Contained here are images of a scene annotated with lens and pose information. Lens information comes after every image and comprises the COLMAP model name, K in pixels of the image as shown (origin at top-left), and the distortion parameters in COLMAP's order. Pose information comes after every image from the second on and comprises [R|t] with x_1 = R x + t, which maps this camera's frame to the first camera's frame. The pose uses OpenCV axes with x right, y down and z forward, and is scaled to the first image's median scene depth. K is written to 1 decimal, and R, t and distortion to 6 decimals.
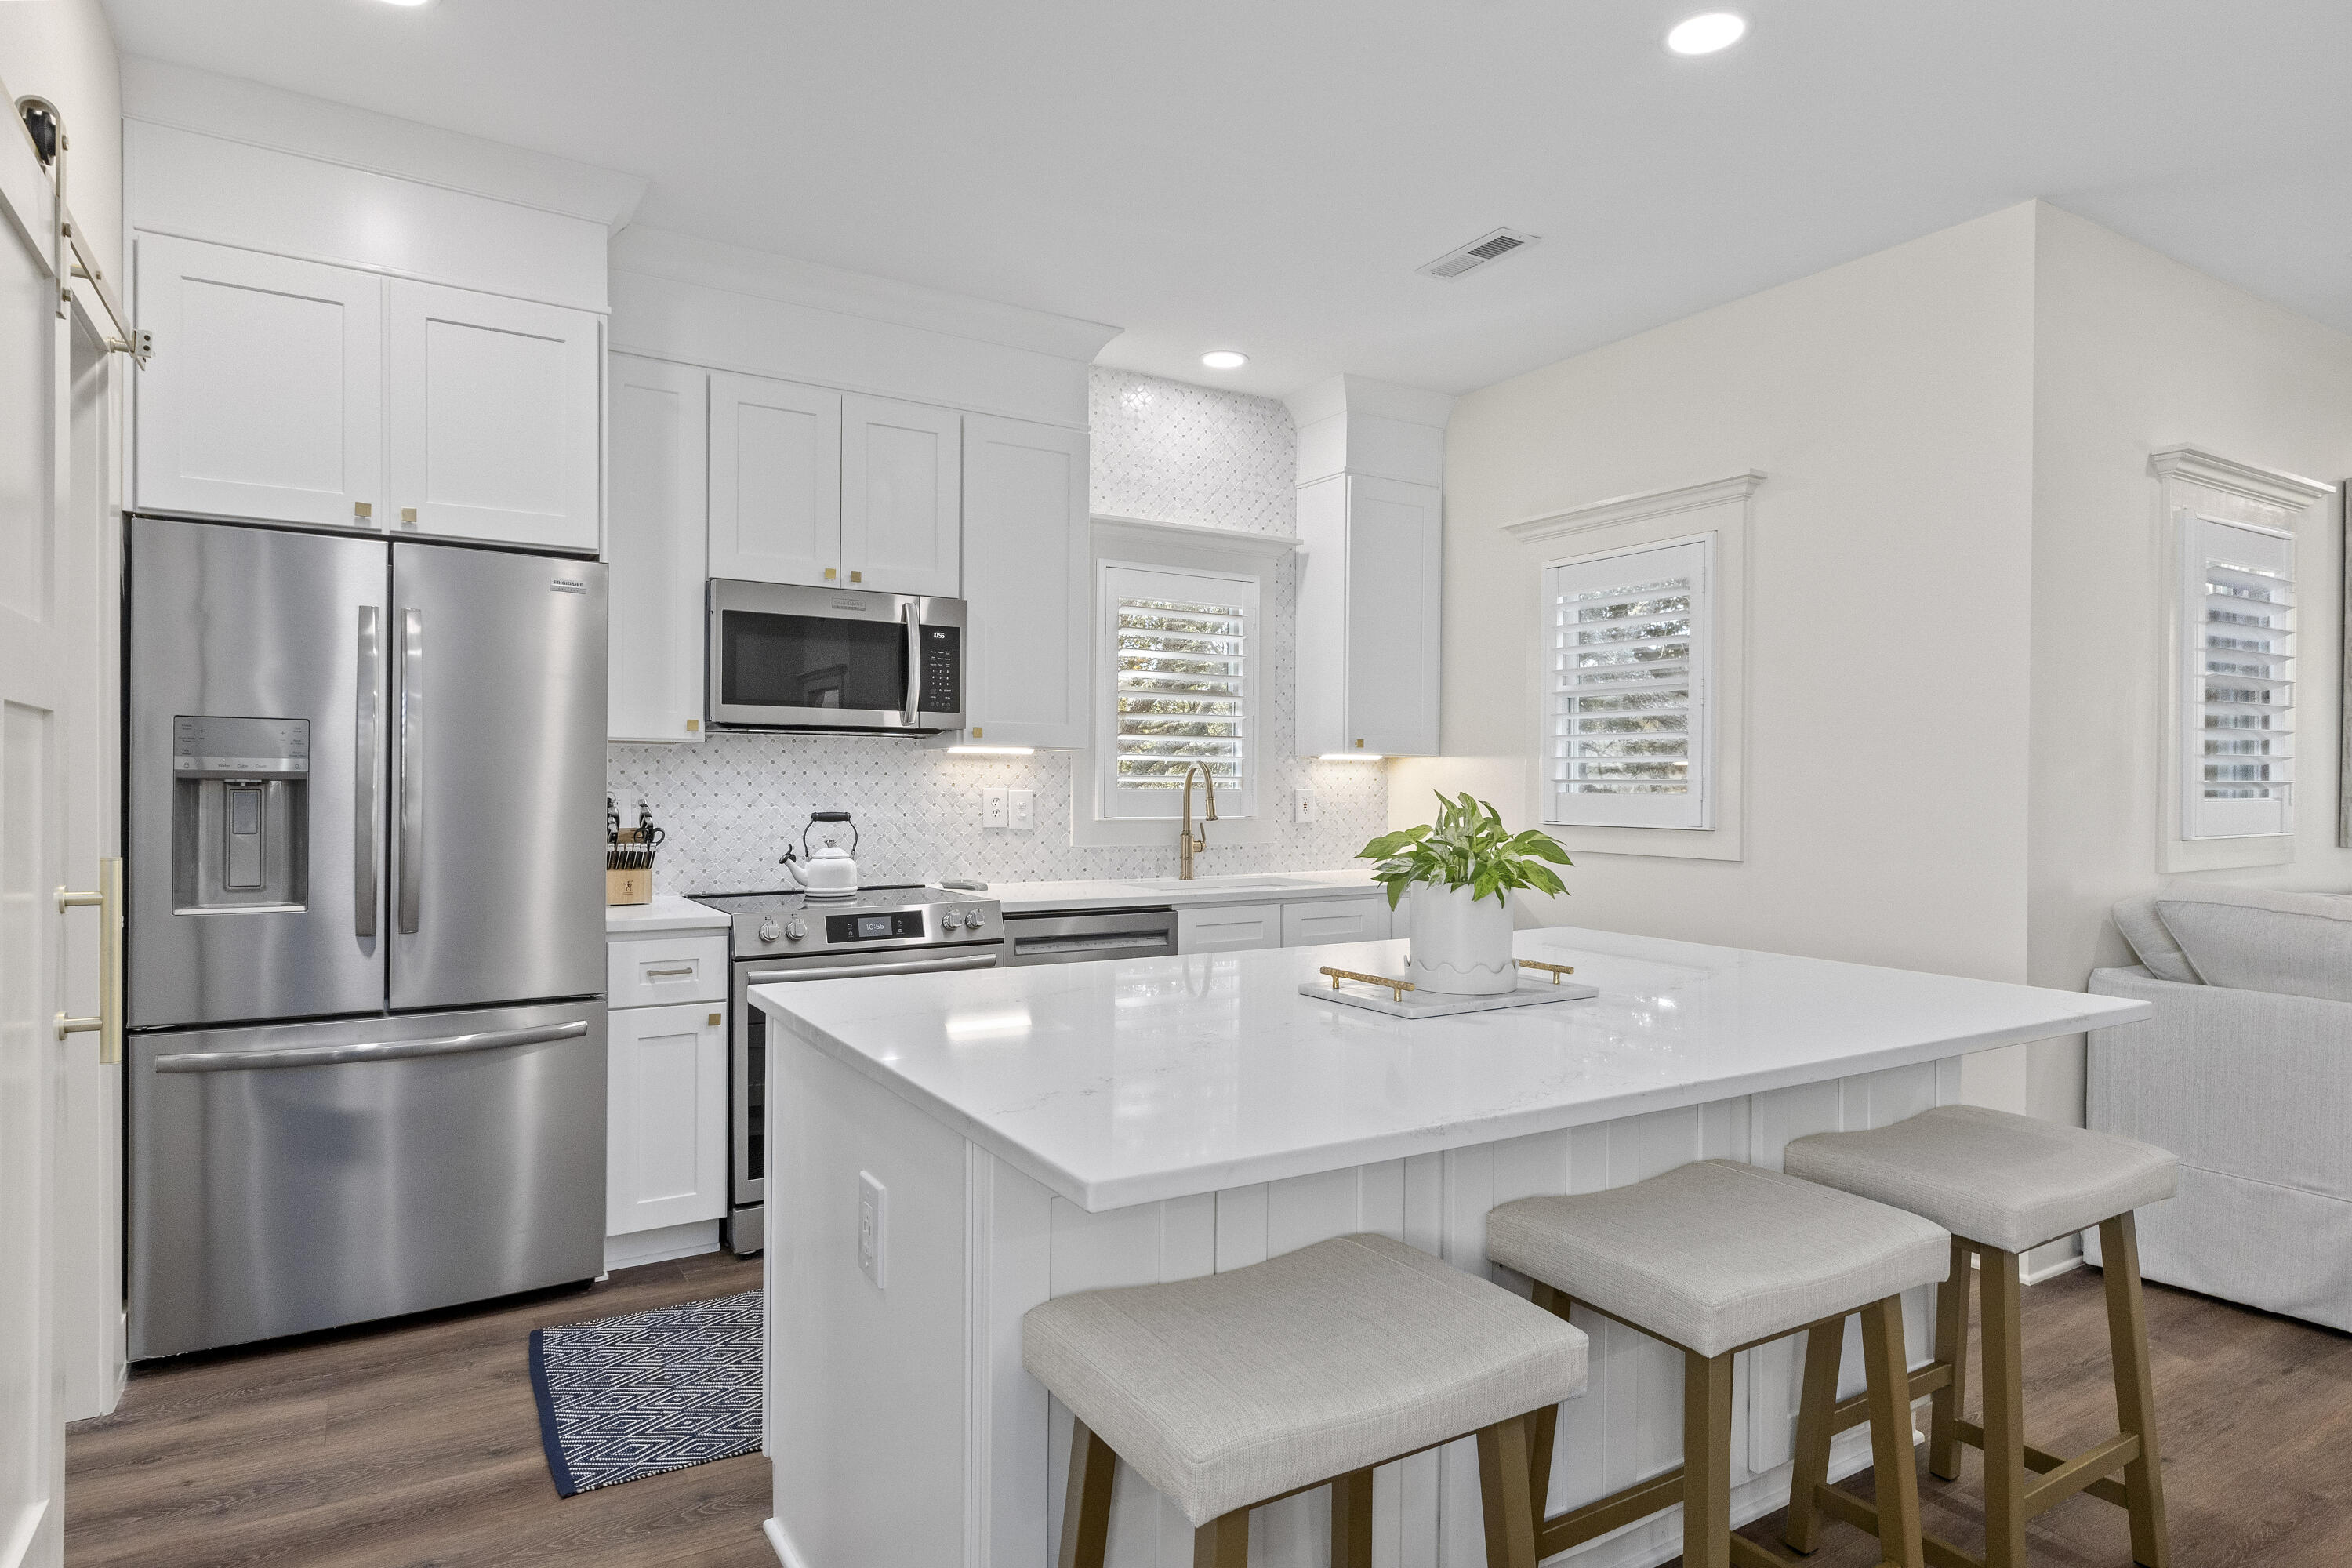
lens RADIAL K [[1302.7, 0, 1167.6], [0, 1302.7, 783.0], [0, 0, 1]] dist [0.025025, 0.000747]
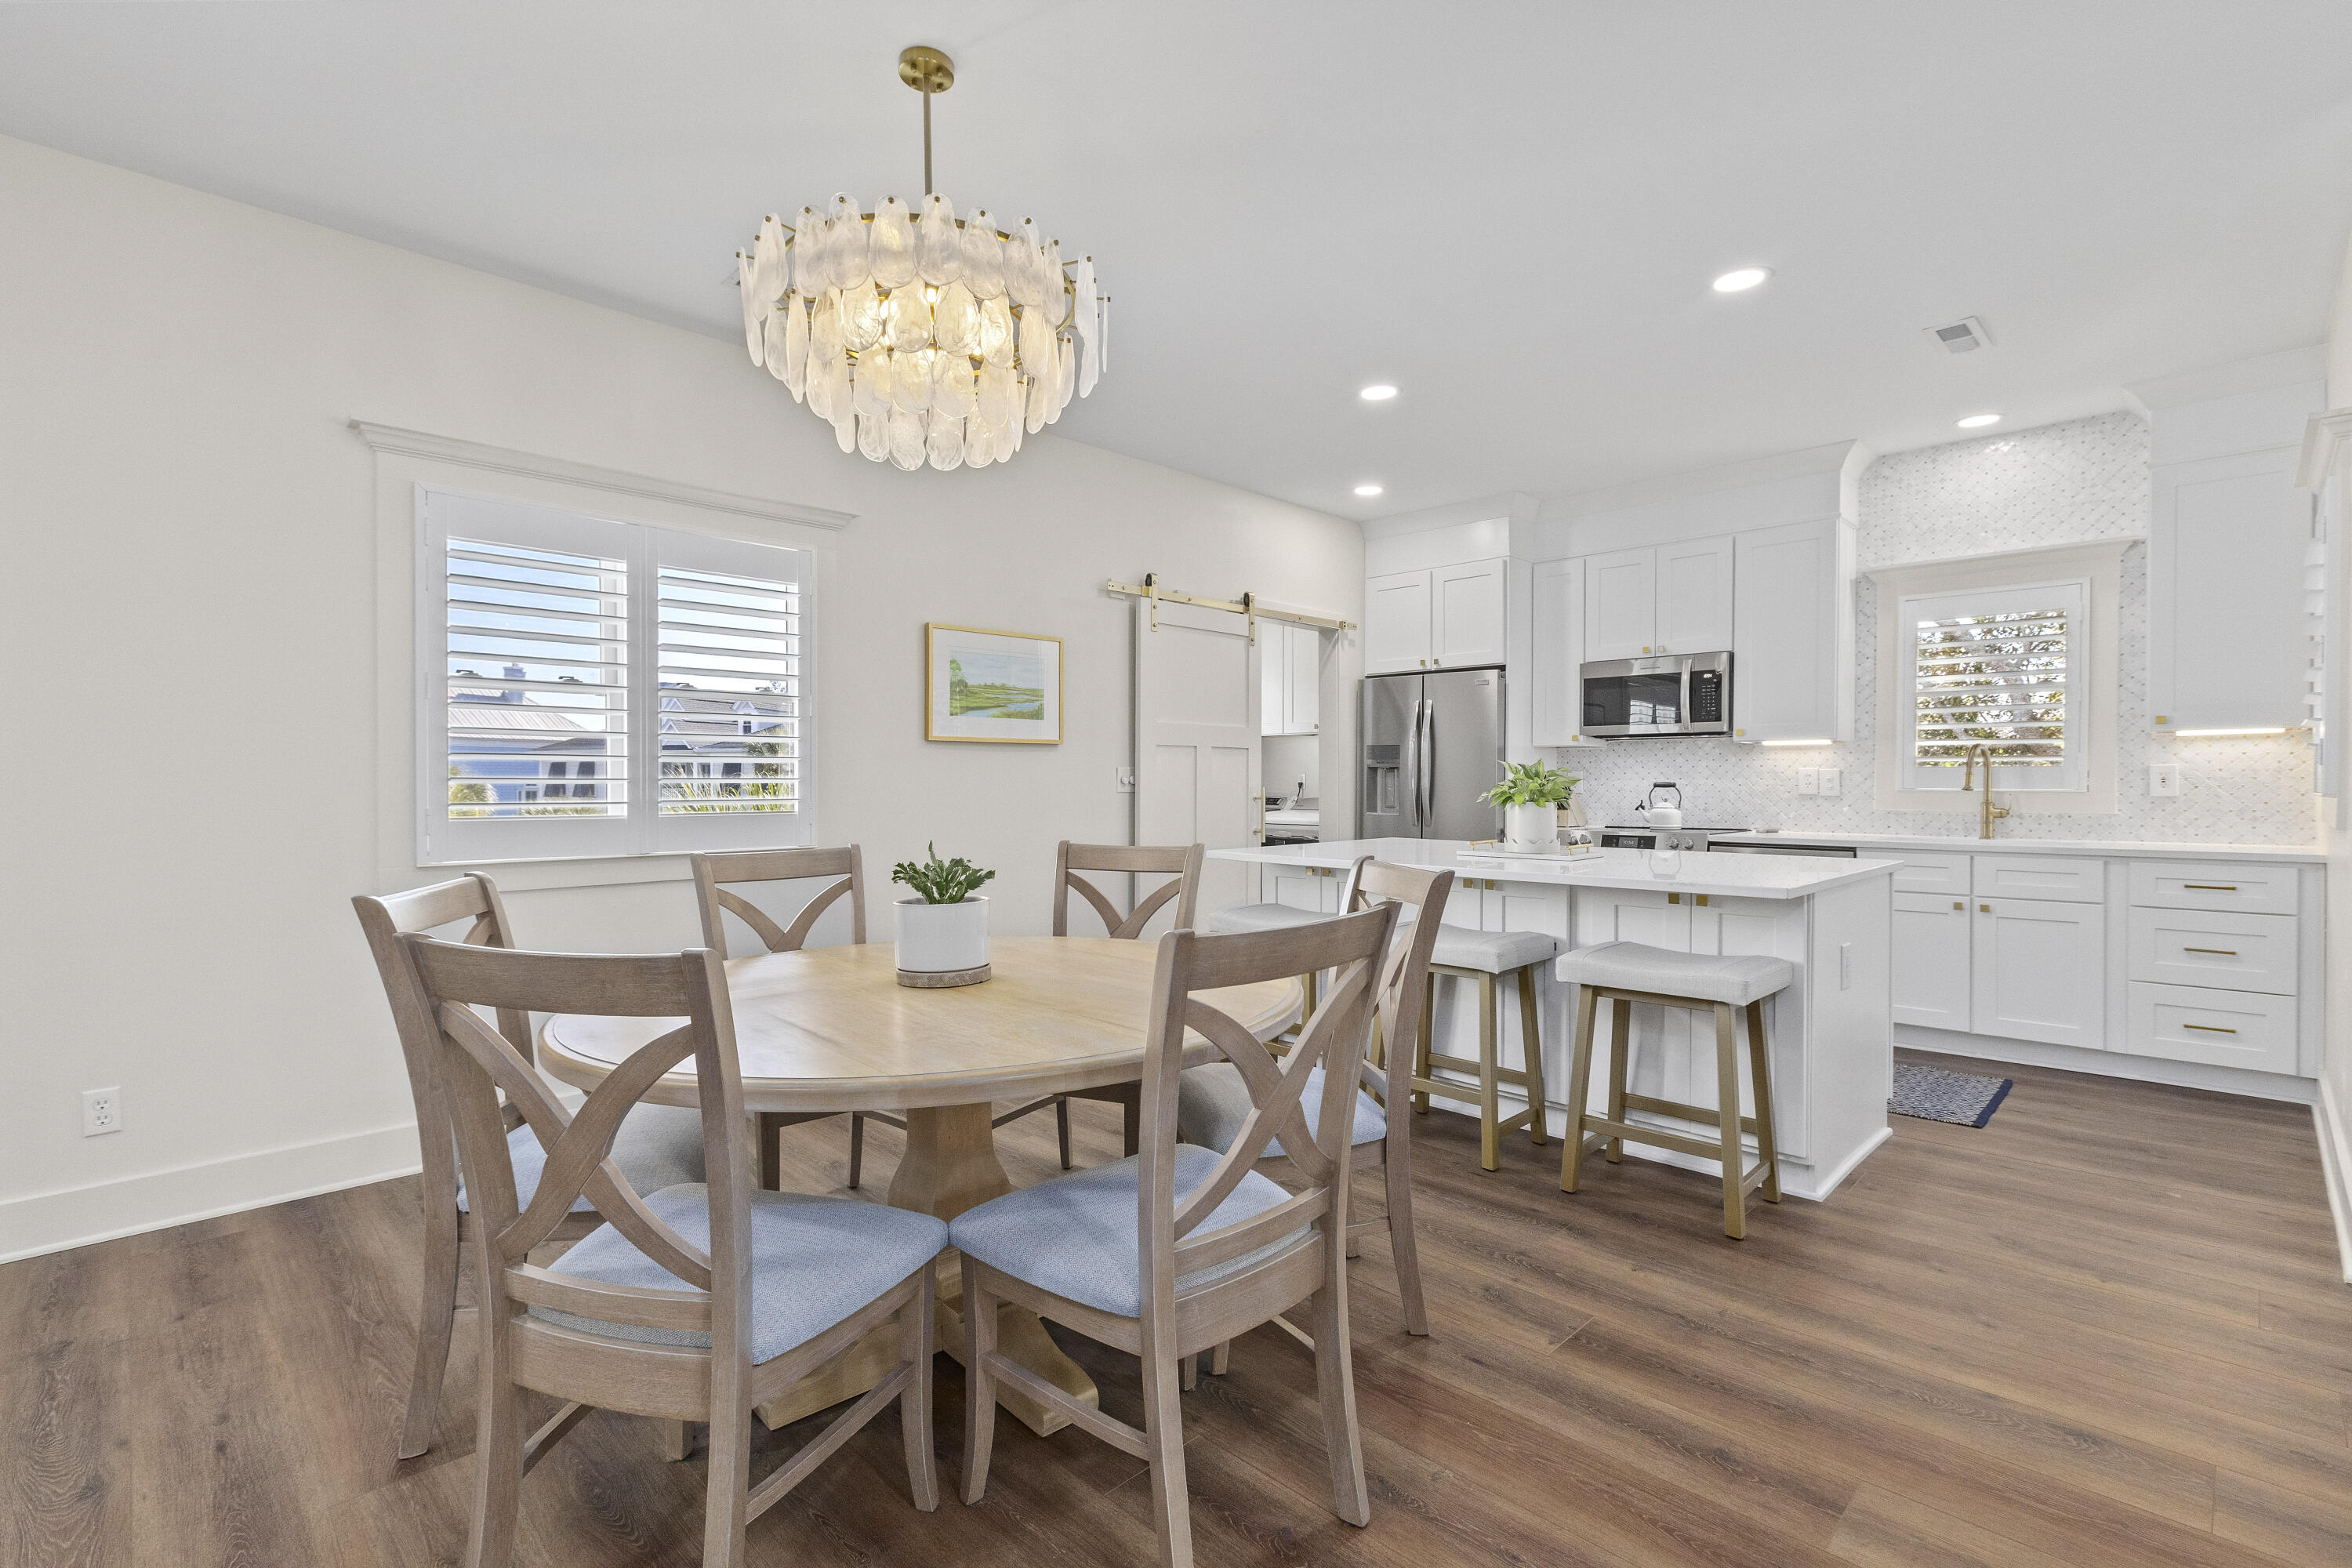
lens RADIAL K [[1075.7, 0, 1173.4], [0, 1075.7, 784.3], [0, 0, 1]] dist [0.003125, -0.002106]
pose [[0.243752, -0.000913, -0.969837, 0.874344], [0.006170, 0.999981, 0.000609, 0.017369], [0.969818, -0.006132, 0.243753, 0.002247]]
